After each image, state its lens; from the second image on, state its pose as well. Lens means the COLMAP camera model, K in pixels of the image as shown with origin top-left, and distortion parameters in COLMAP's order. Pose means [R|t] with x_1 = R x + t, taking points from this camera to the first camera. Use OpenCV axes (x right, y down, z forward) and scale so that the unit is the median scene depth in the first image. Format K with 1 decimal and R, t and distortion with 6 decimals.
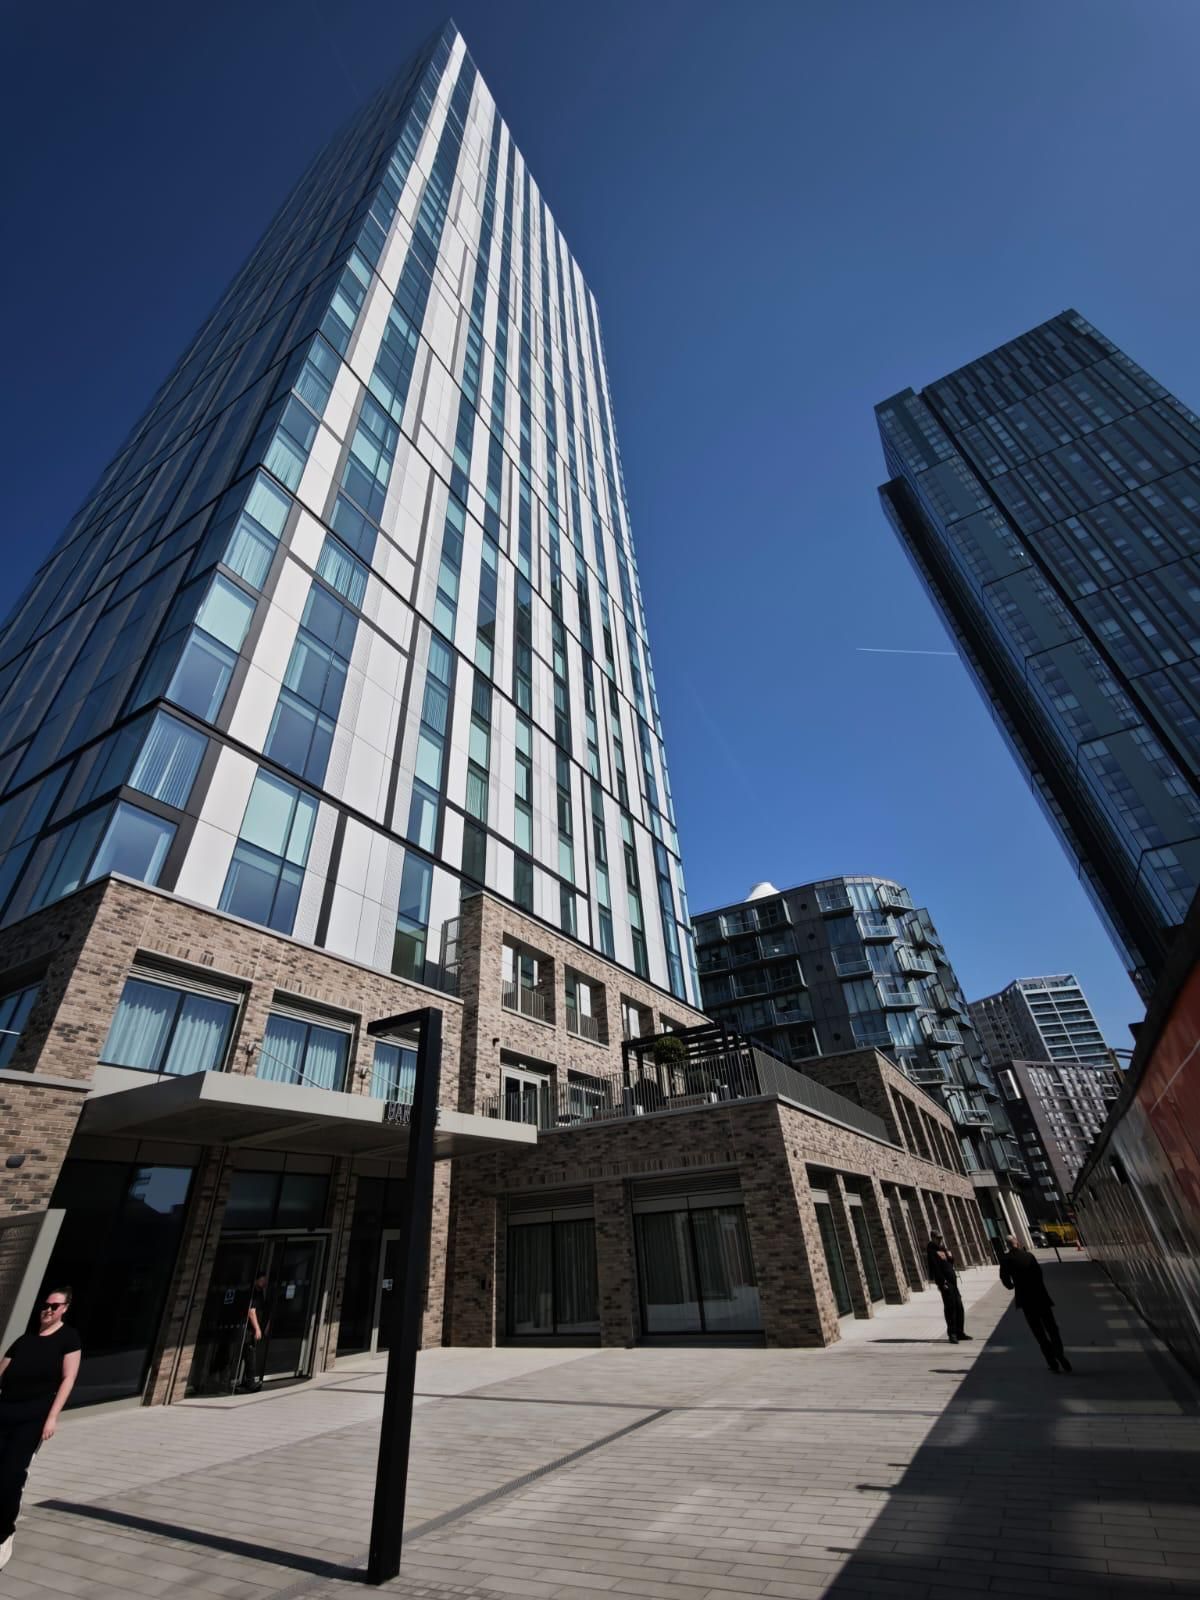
lens RADIAL K [[656.3, 0, 589.7], [0, 656.3, 795.7], [0, 0, 1]] dist [0.002143, -0.000801]
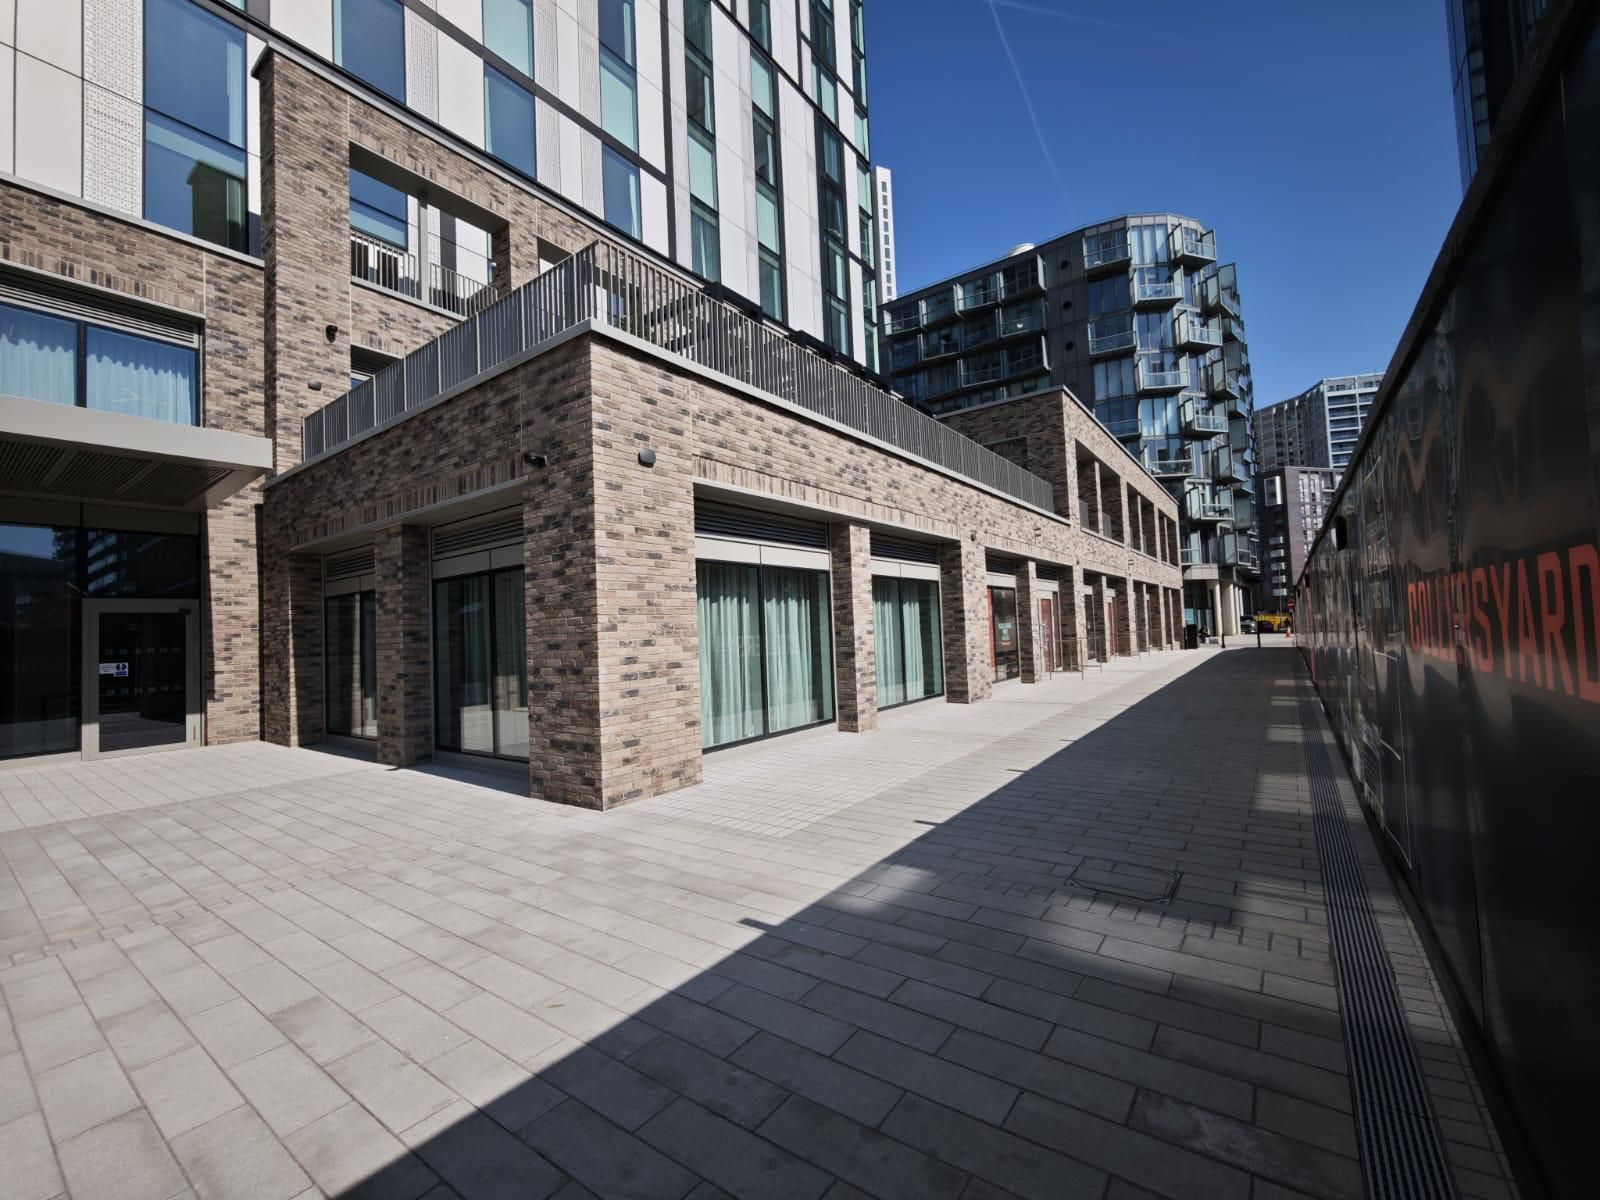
lens RADIAL K [[656.3, 0, 800.0], [0, 656.3, 600.0], [0, 0, 1]] dist [0.002143, -0.000801]
pose [[0.995693, 0.011830, -0.091950, 0.193420], [0.039047, 0.846043, 0.531682, 0.167298], [0.084083, -0.532983, 0.841938, 0.249238]]
